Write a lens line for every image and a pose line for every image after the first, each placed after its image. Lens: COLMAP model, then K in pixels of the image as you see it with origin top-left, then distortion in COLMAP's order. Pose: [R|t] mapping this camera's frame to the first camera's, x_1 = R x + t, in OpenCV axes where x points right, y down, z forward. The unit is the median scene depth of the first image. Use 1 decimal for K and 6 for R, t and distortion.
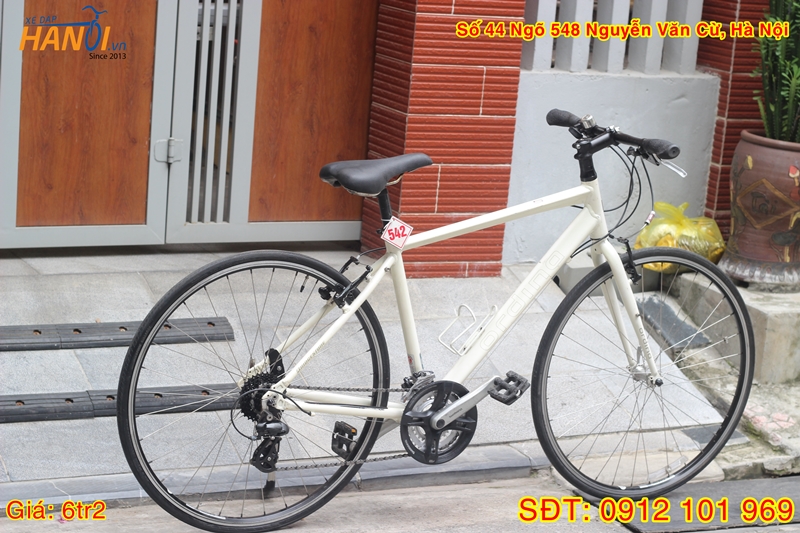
lens RADIAL K [[1943.2, 0, 400.0], [0, 1943.2, 266.5], [0, 0, 1]] dist [-0.000652, -0.438221]
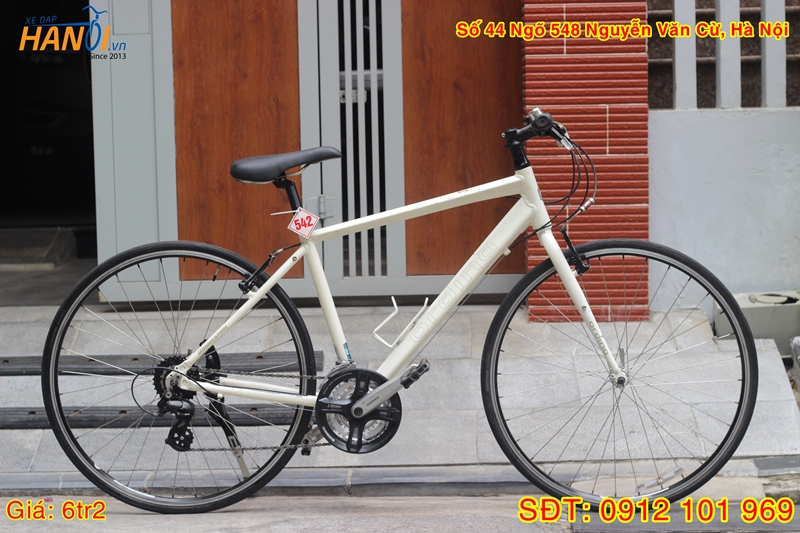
lens RADIAL K [[1943.2, 0, 400.0], [0, 1943.2, 266.5], [0, 0, 1]] dist [-0.000652, -0.438221]
pose [[0.876148, -0.054104, -0.478996, 0.435337], [-0.011484, 0.991056, -0.132949, 0.115553], [0.481905, 0.121984, 0.867691, 0.102517]]
